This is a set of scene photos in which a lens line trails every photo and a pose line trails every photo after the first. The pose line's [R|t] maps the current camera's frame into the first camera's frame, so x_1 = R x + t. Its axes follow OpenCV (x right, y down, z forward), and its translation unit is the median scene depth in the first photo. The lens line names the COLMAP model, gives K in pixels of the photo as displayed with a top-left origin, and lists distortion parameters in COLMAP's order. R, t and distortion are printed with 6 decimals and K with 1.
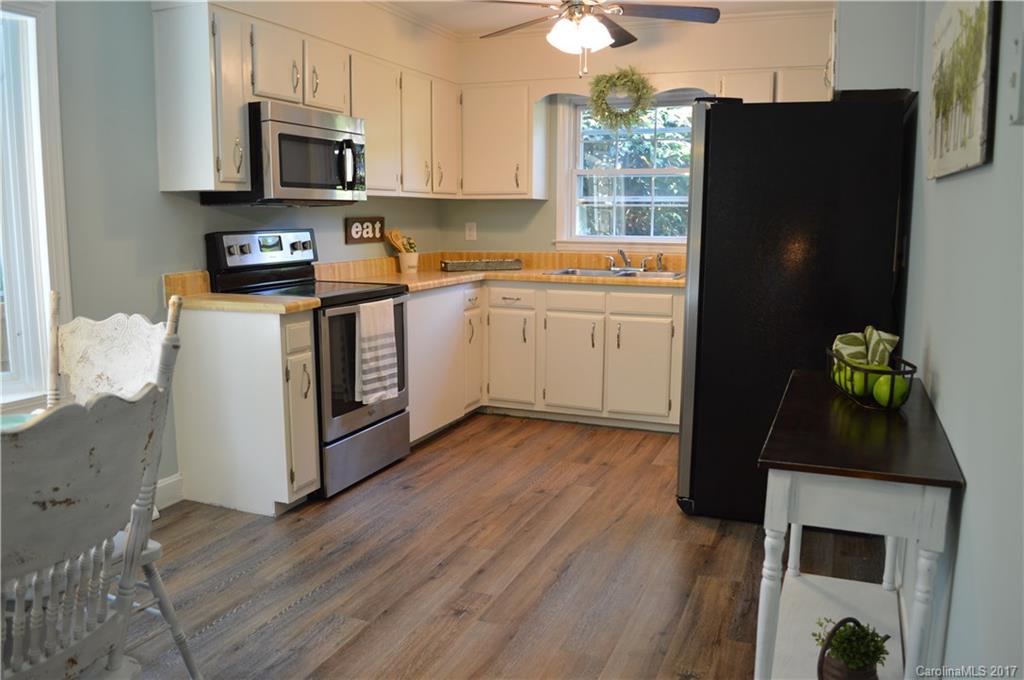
lens RADIAL K [[821.2, 0, 512.0], [0, 821.2, 340.0], [0, 0, 1]] dist [-0.086248, 0.003976]
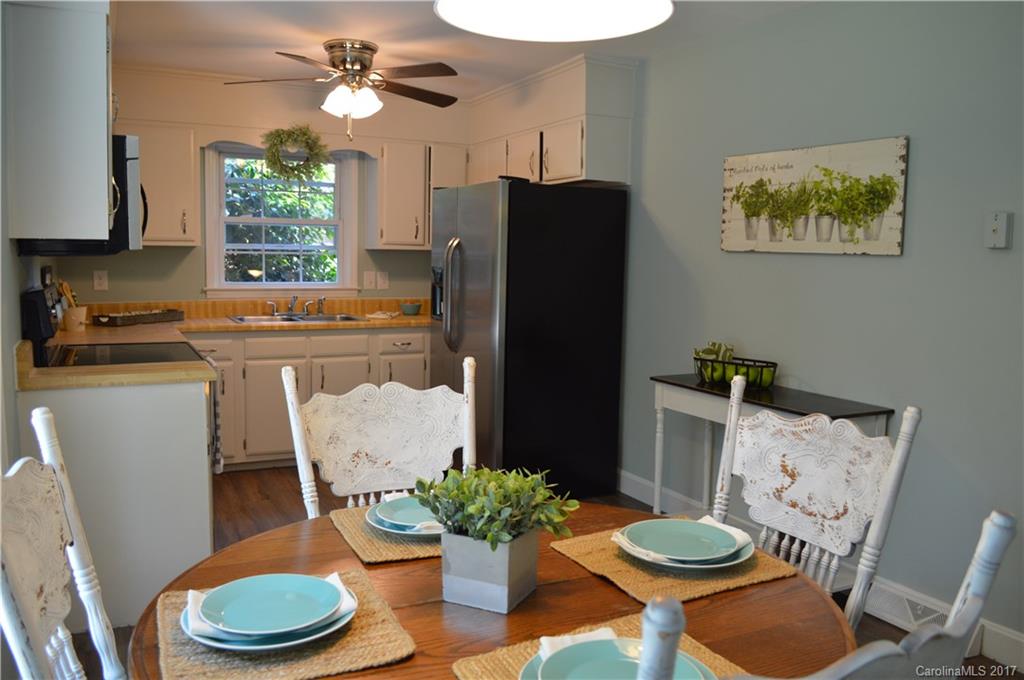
lens RADIAL K [[821.2, 0, 512.0], [0, 821.2, 340.0], [0, 0, 1]] dist [-0.086248, 0.003976]
pose [[0.655409, -0.067827, 0.752222, -0.483056], [0.099146, 0.995067, 0.003339, -0.030992], [-0.748738, 0.072391, 0.658901, 0.112371]]
